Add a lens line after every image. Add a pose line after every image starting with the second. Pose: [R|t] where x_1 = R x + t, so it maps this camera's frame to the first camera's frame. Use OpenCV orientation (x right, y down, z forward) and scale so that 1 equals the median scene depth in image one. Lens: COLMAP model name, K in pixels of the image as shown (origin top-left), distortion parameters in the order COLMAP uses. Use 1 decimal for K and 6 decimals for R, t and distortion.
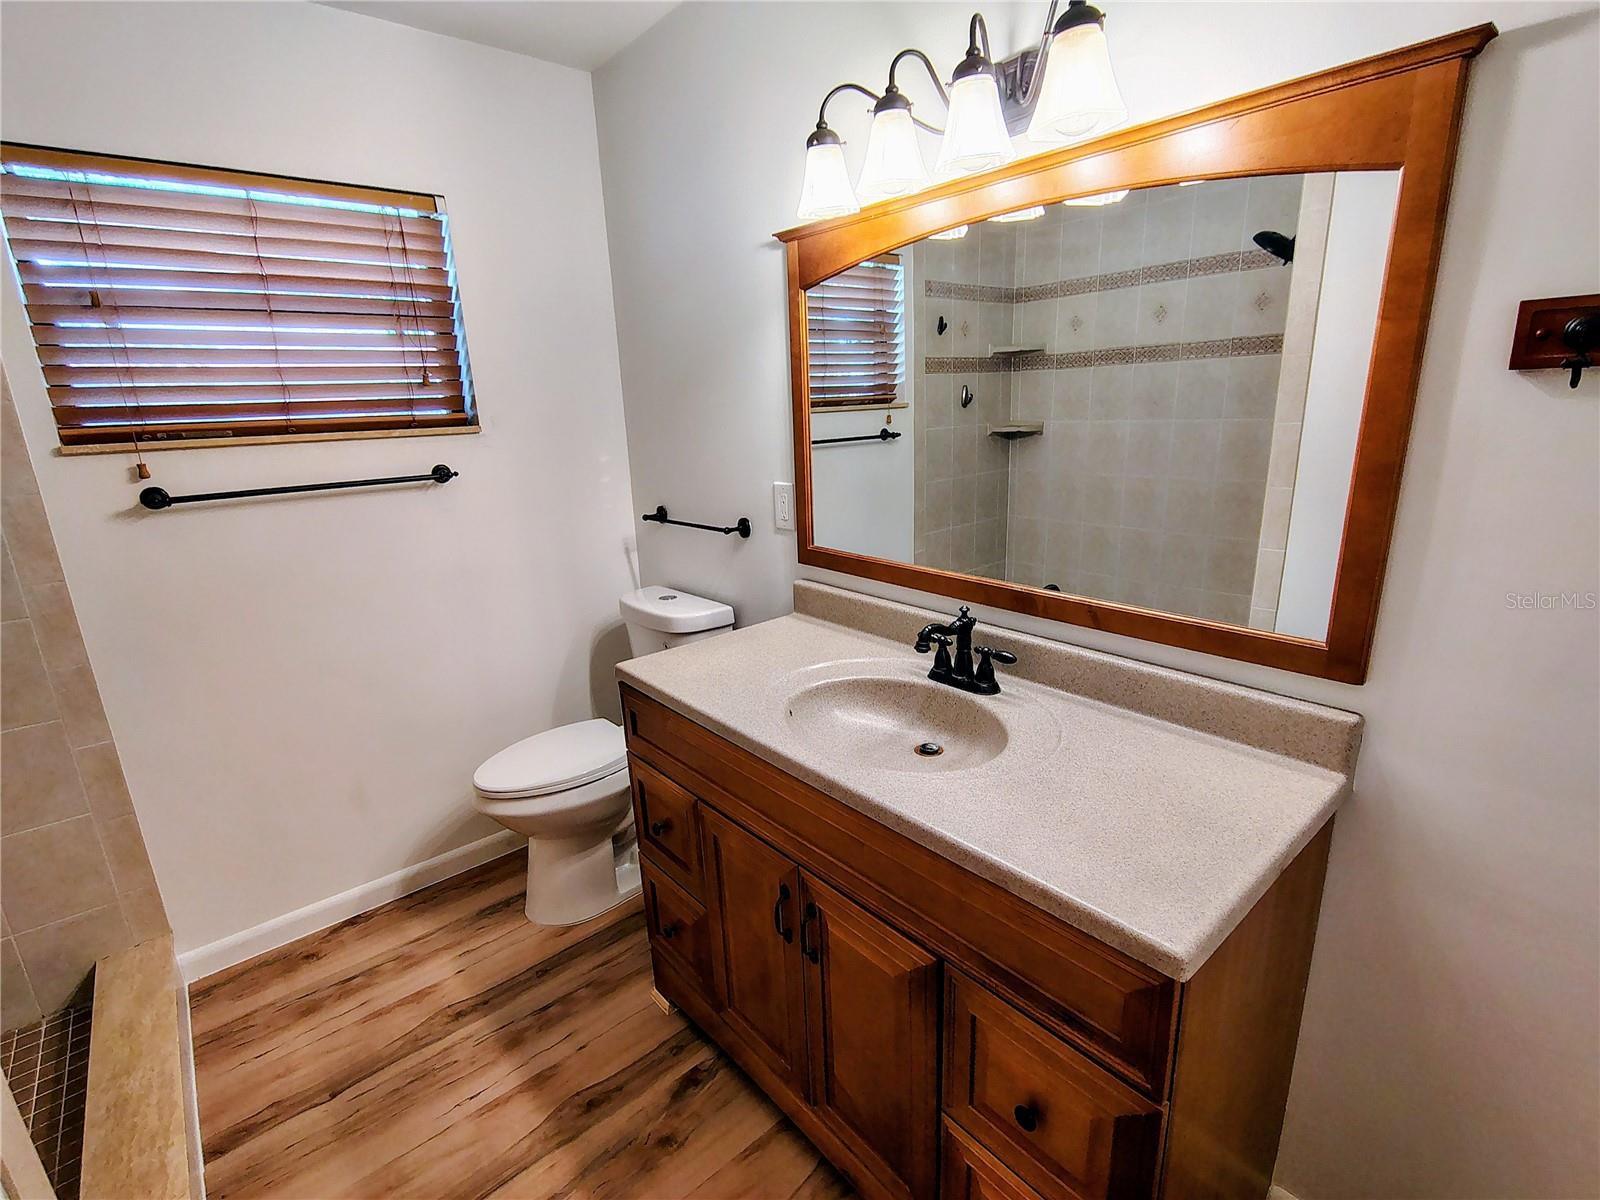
lens RADIAL K [[745.8, 0, 797.0], [0, 745.8, 600.1], [0, 0, 1]] dist [-0.000091, 0.000103]
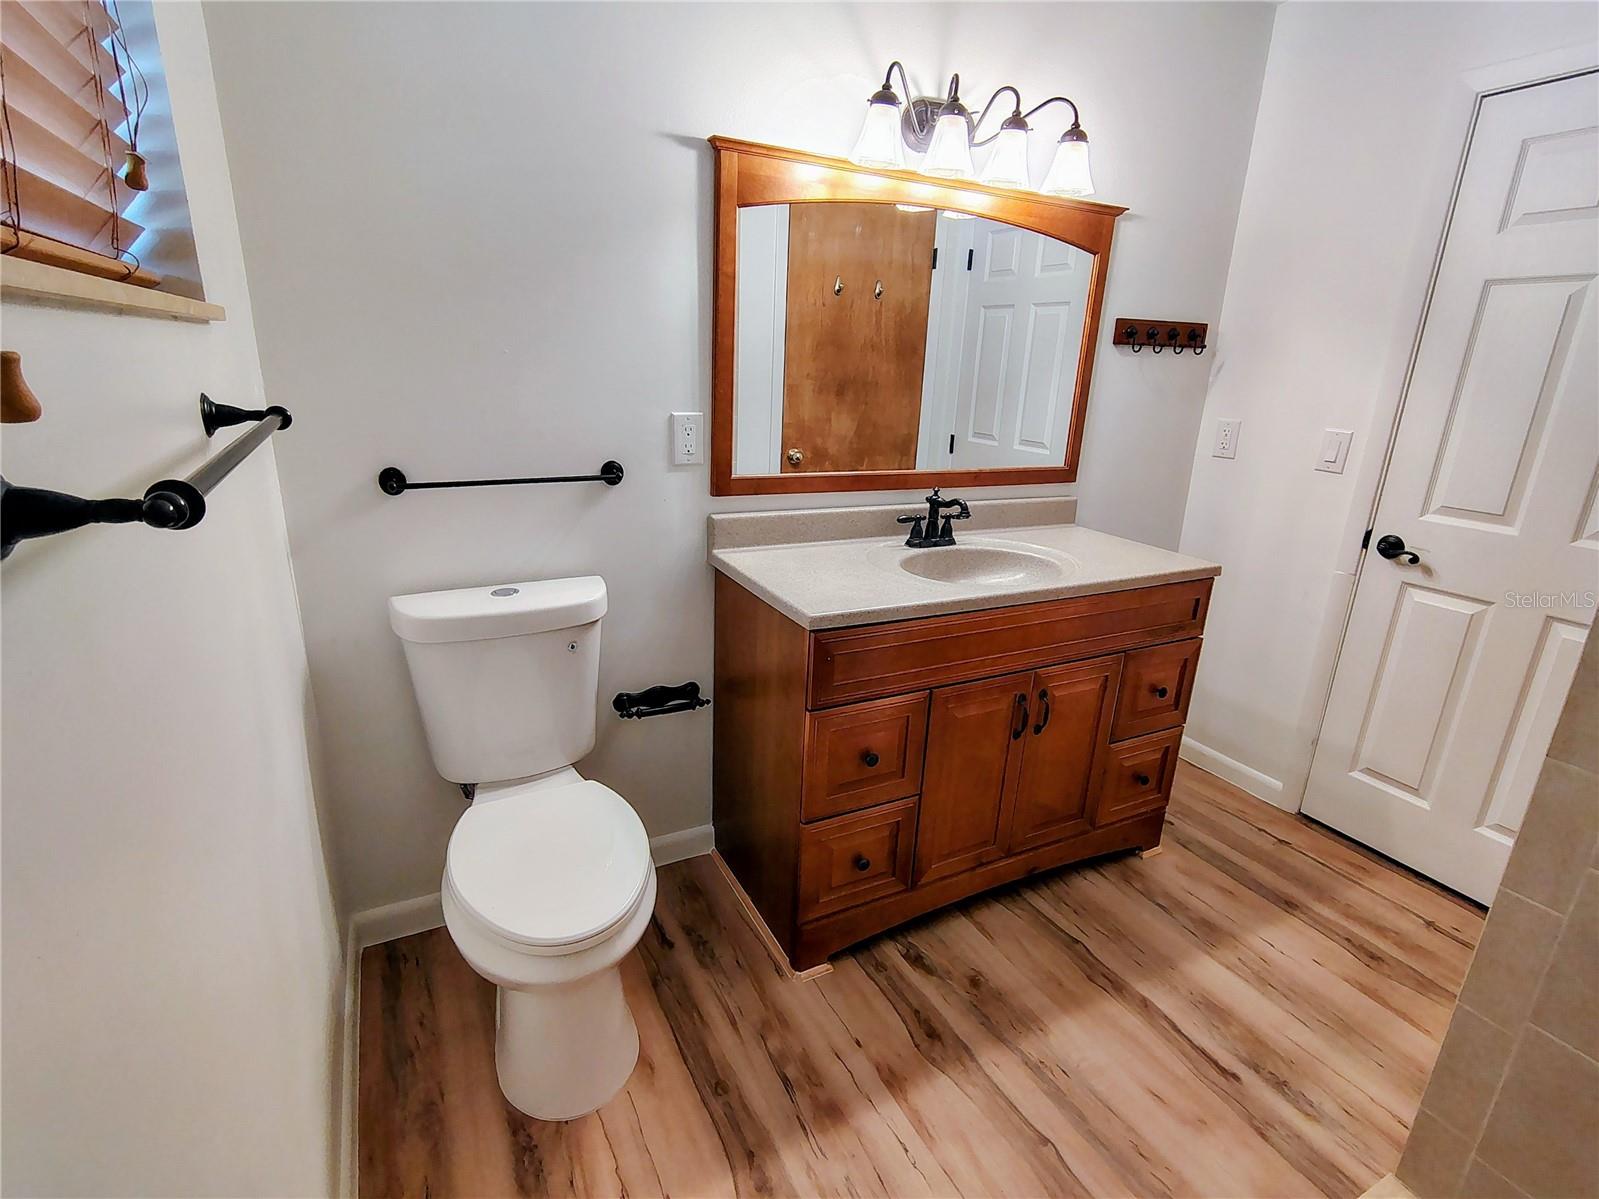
lens RADIAL K [[781.4, 0, 812.5], [0, 781.4, 593.2], [0, 0, 1]] dist [0.018413, 0.000113]
pose [[0.222435, -0.233783, 0.946503, -1.107168], [0.207646, 0.959910, 0.188296, -0.110040], [-0.952579, 0.154654, 0.262061, 0.748513]]
